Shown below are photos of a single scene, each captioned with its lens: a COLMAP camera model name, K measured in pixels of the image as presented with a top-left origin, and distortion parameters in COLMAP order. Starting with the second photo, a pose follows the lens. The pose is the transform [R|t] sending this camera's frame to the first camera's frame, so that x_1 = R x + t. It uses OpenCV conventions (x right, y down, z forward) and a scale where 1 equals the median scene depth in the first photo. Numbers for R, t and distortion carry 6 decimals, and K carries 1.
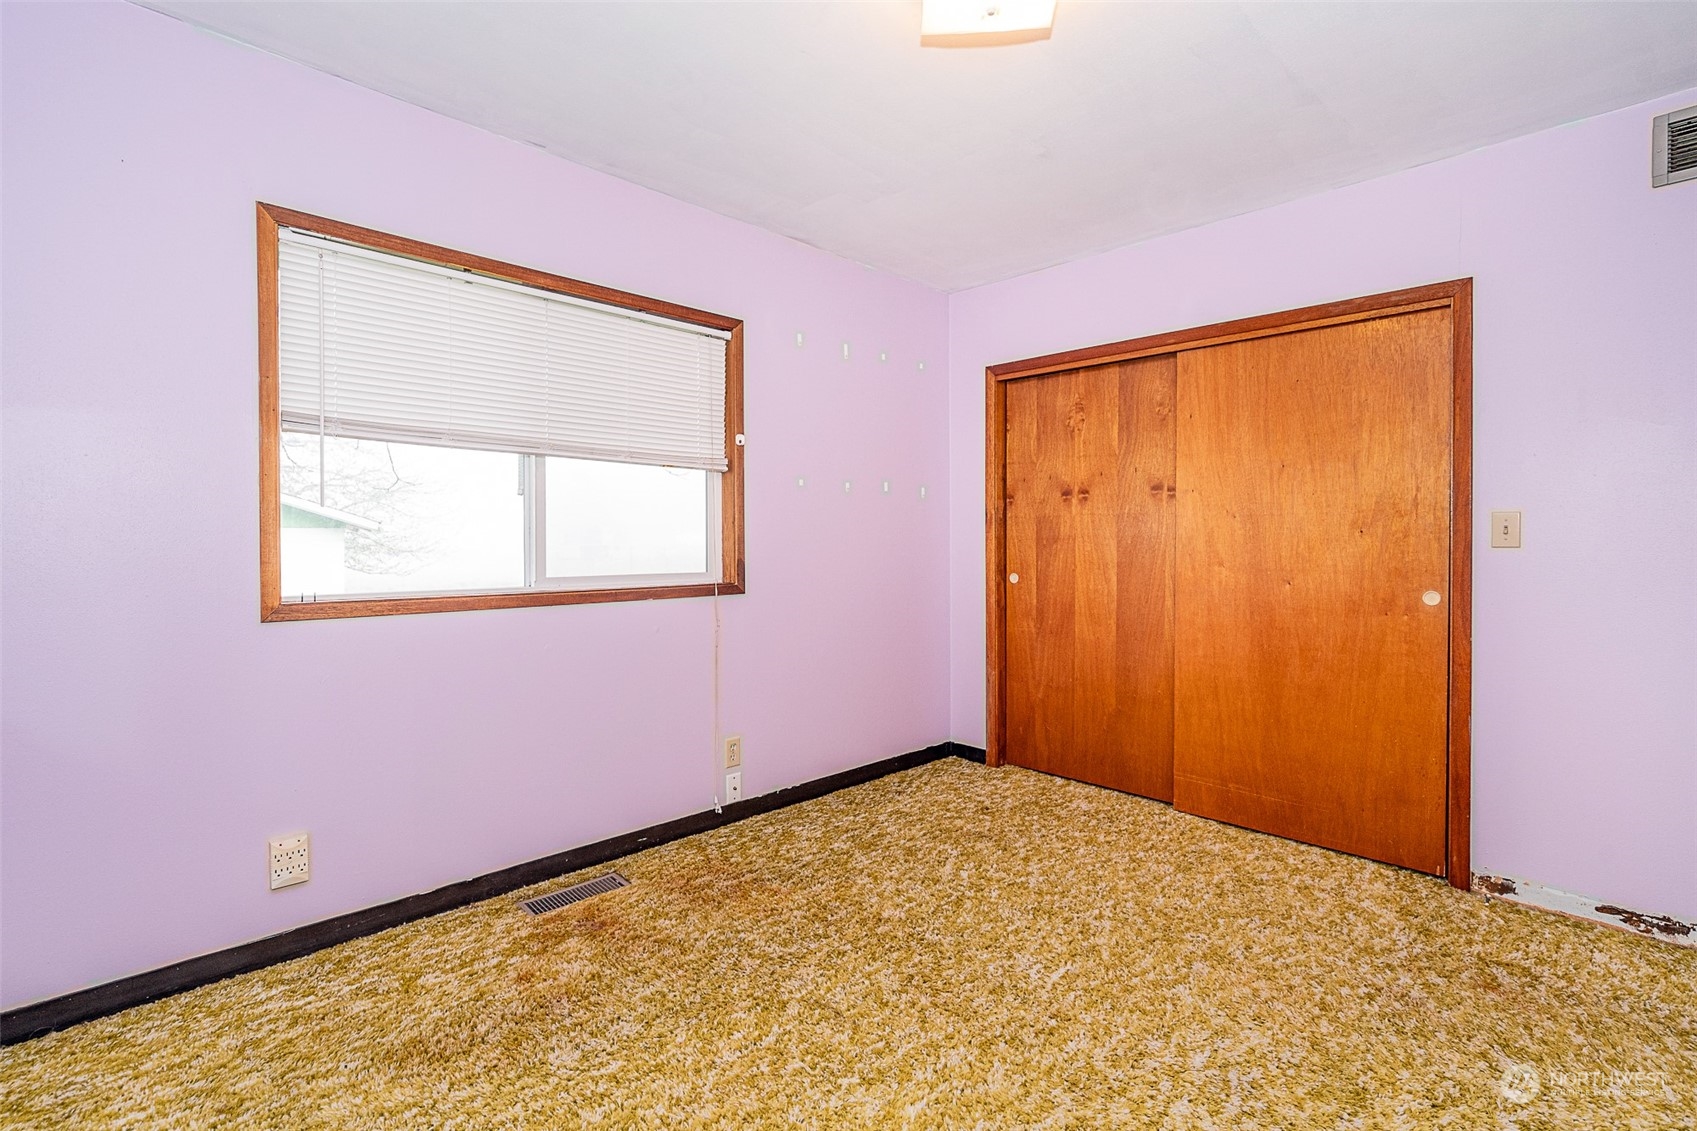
lens RADIAL K [[774.1, 0, 842.0], [0, 774.1, 551.9], [0, 0, 1]] dist [-0.007384, 0.002984]
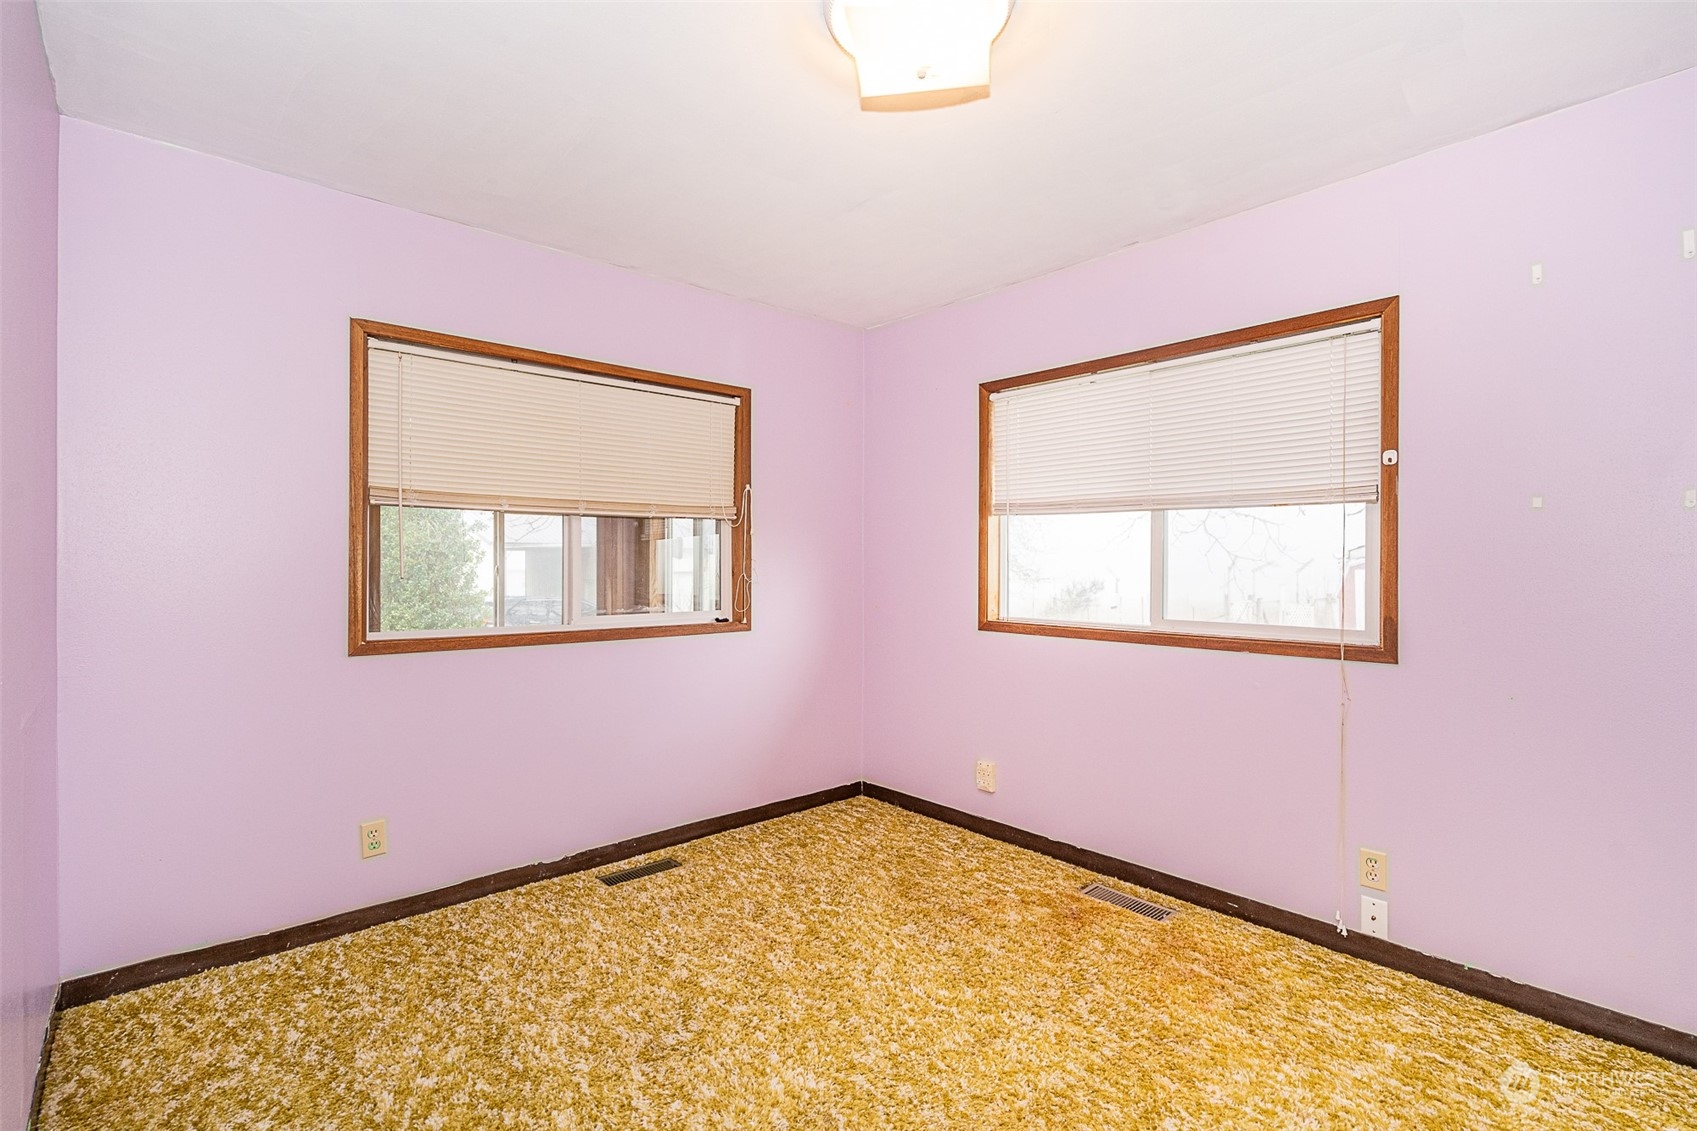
lens RADIAL K [[774.1, 0, 843.6], [0, 774.1, 569.1], [0, 0, 1]] dist [-0.007384, 0.002984]
pose [[-0.040547, 0.008349, -0.999143, 0.780404], [-0.014352, 0.999857, 0.008937, -0.044282], [0.999075, 0.014702, -0.040421, 0.620738]]
